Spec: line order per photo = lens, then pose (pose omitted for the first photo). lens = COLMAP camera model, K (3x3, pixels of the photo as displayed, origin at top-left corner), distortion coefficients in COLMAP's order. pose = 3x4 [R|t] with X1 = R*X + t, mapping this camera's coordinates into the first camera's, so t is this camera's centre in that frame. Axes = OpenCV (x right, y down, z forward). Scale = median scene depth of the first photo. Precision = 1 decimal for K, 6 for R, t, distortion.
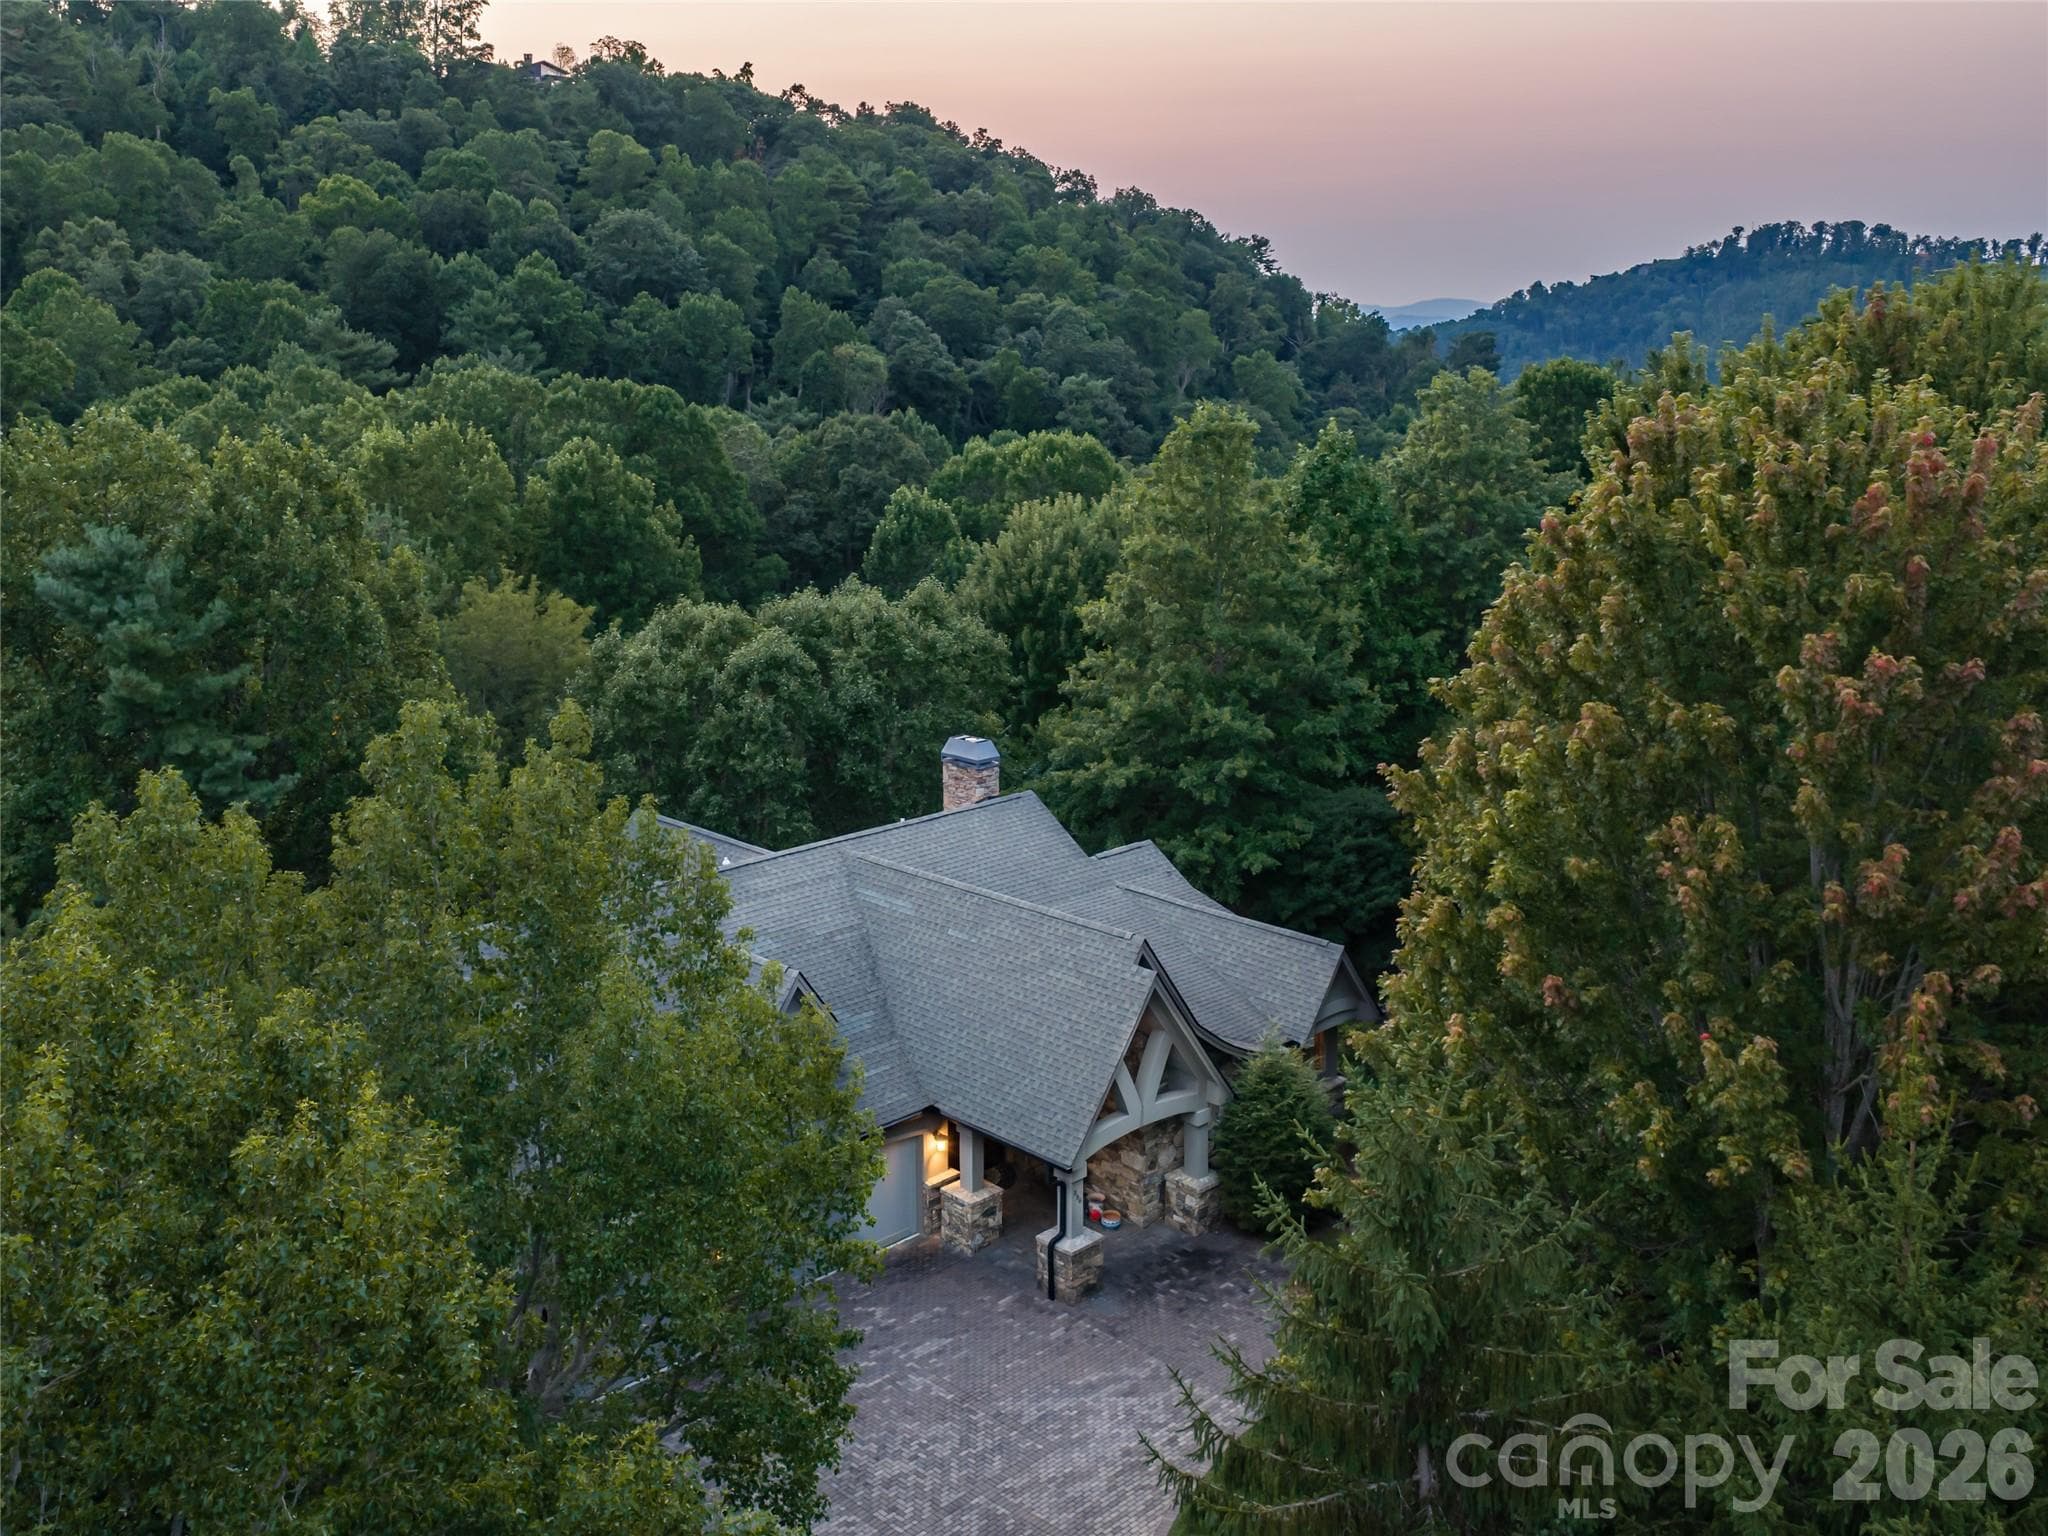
lens RADIAL K [[1414.4, 0, 1043.3], [0, 1414.4, 760.9], [0, 0, 1]] dist [0.010145, -0.001244]
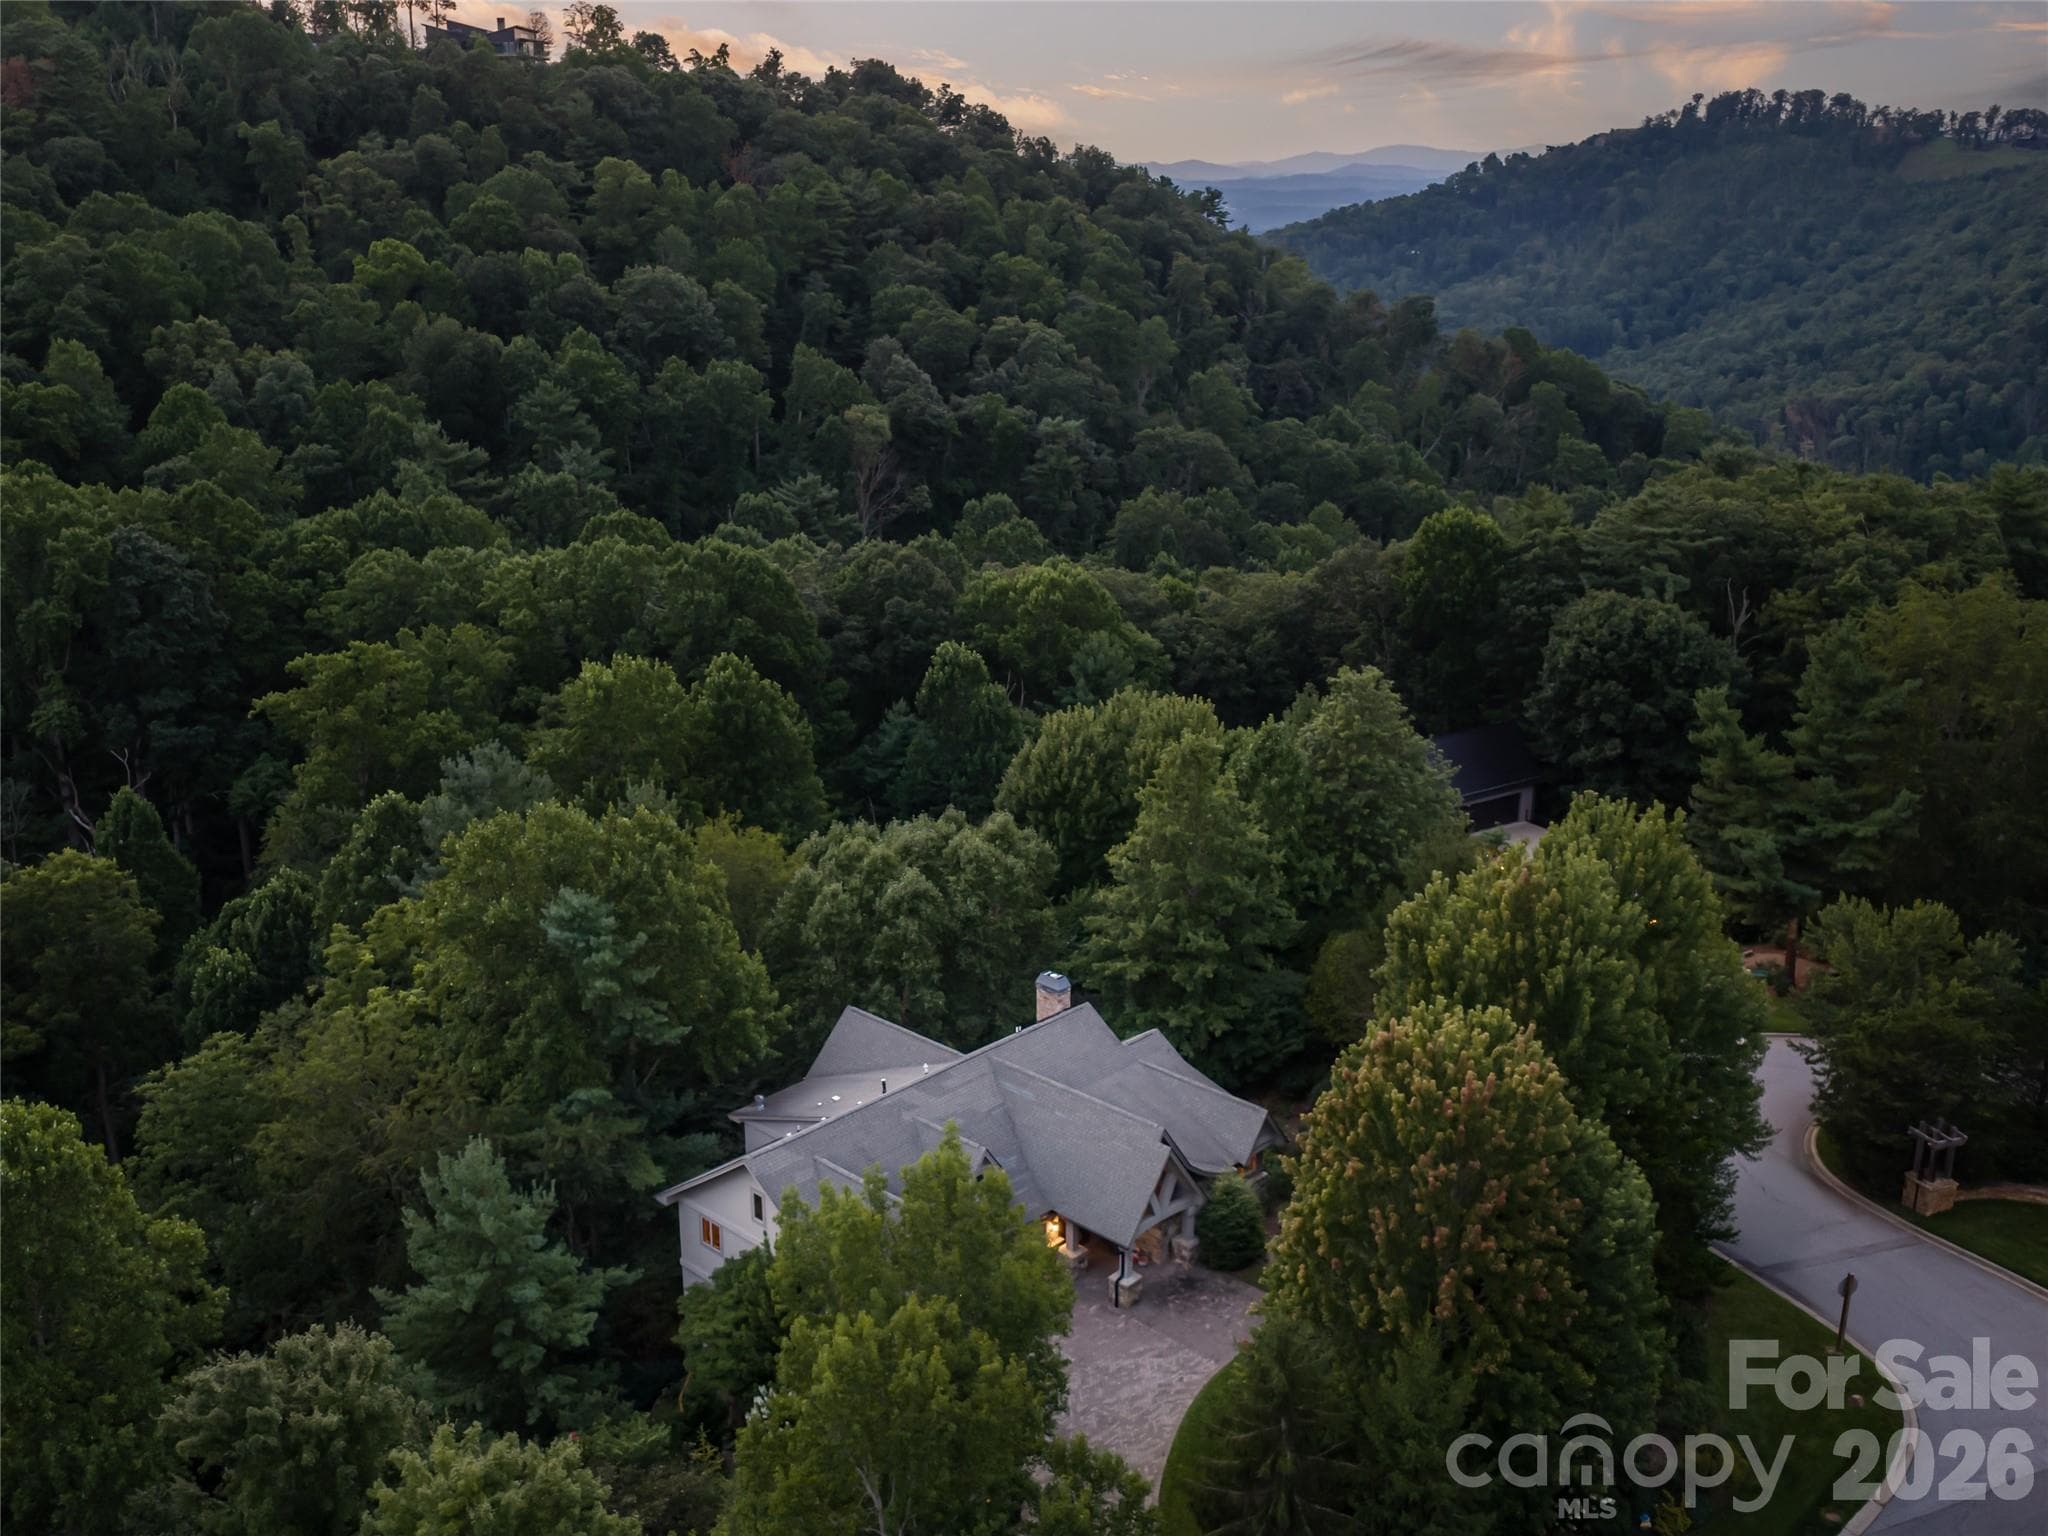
lens RADIAL K [[1564.3, 0, 1006.9], [0, 1564.3, 774.0], [0, 0, 1]] dist [0.012410, -0.002133]
pose [[0.999400, -0.006455, 0.034016, -0.110904], [0.001117, 0.987968, 0.154653, -0.356203], [-0.034605, -0.154522, 0.987383, -0.534909]]
